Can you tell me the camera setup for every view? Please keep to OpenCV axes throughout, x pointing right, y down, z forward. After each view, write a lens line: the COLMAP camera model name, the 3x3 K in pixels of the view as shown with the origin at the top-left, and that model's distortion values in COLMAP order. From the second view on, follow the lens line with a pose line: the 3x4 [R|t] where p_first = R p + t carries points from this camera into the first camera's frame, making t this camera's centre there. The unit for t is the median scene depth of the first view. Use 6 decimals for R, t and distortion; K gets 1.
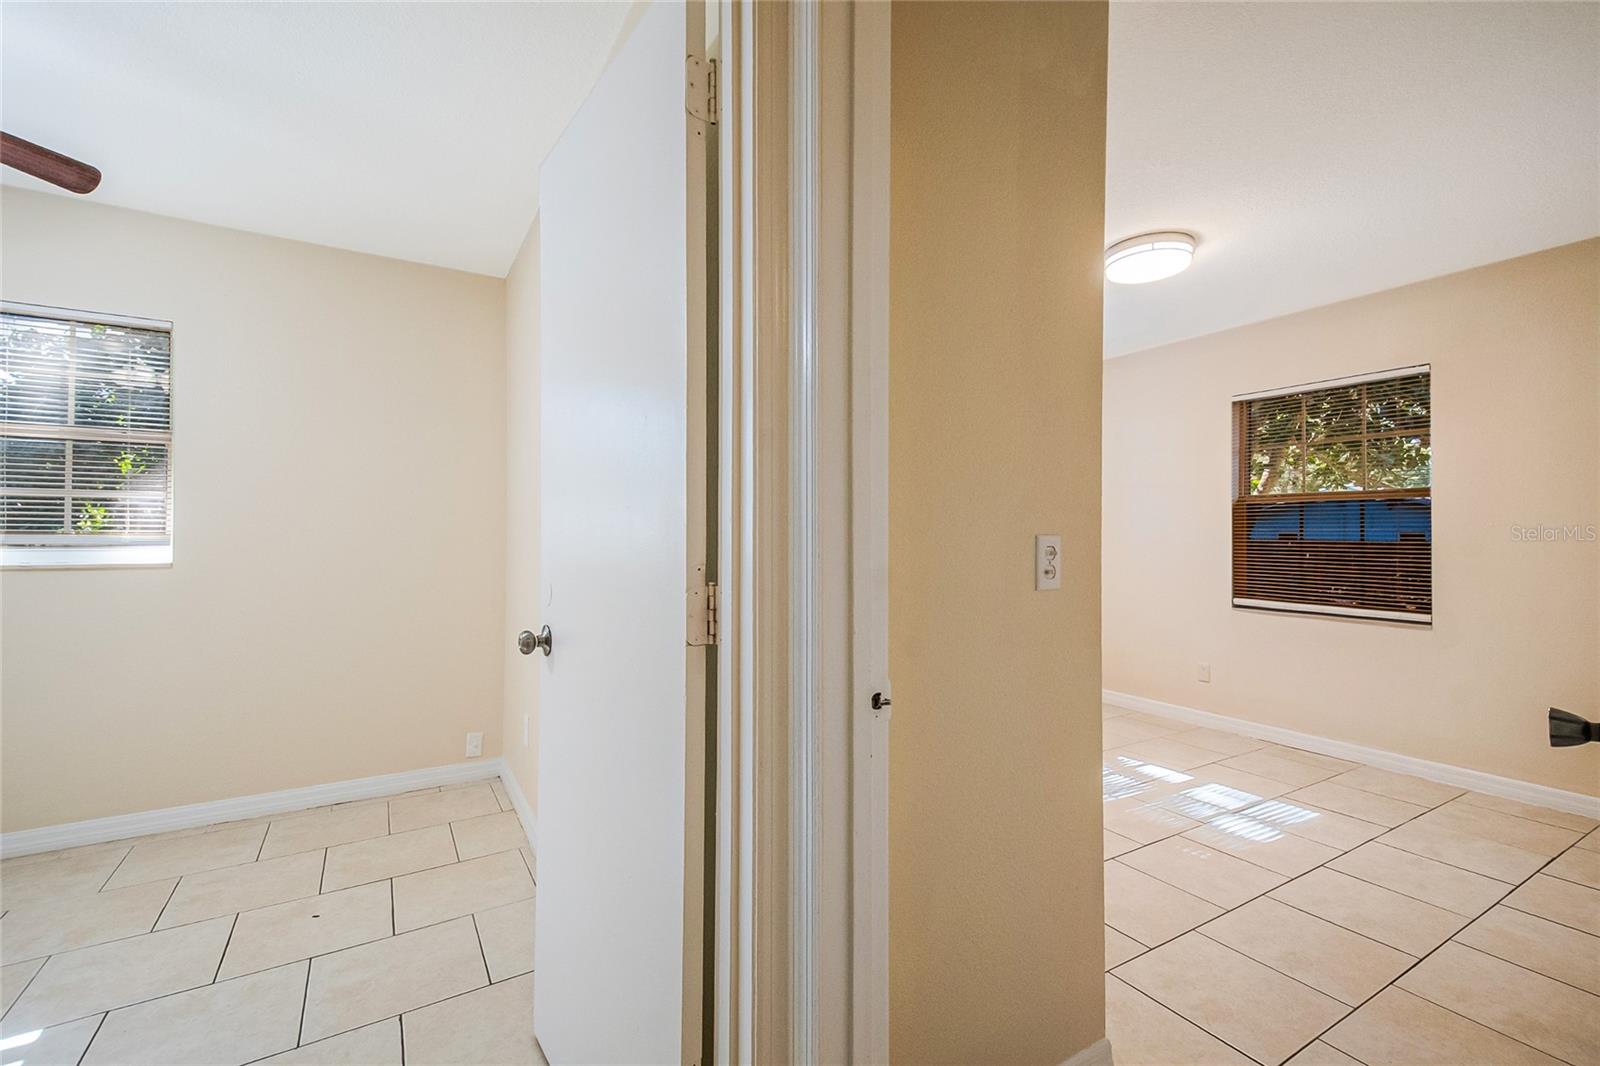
lens RADIAL K [[690.4, 0, 798.9], [0, 690.4, 527.4], [0, 0, 1]] dist [0.032221, -0.009108]
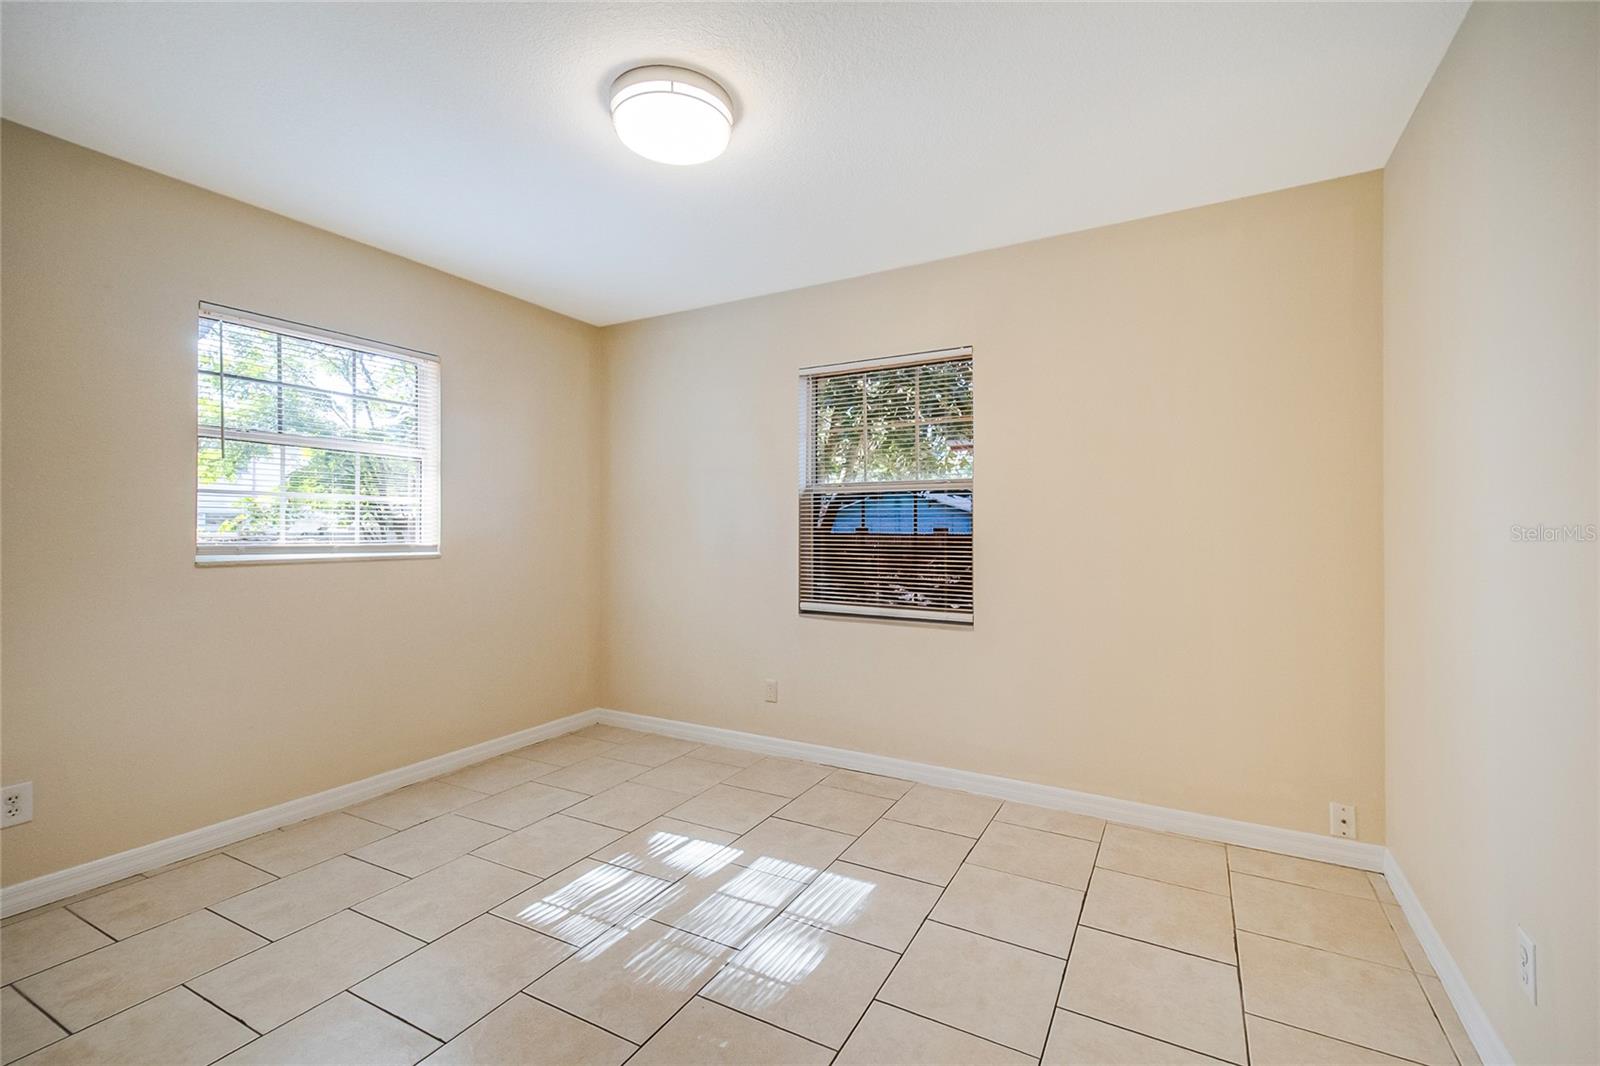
lens RADIAL K [[690.4, 0, 802.3], [0, 690.4, 530.6], [0, 0, 1]] dist [0.032221, -0.009108]
pose [[0.866800, -0.005128, 0.498630, 0.238621], [-0.000835, 0.999931, 0.011734, 0.002860], [-0.498656, -0.010588, 0.866735, 0.310181]]
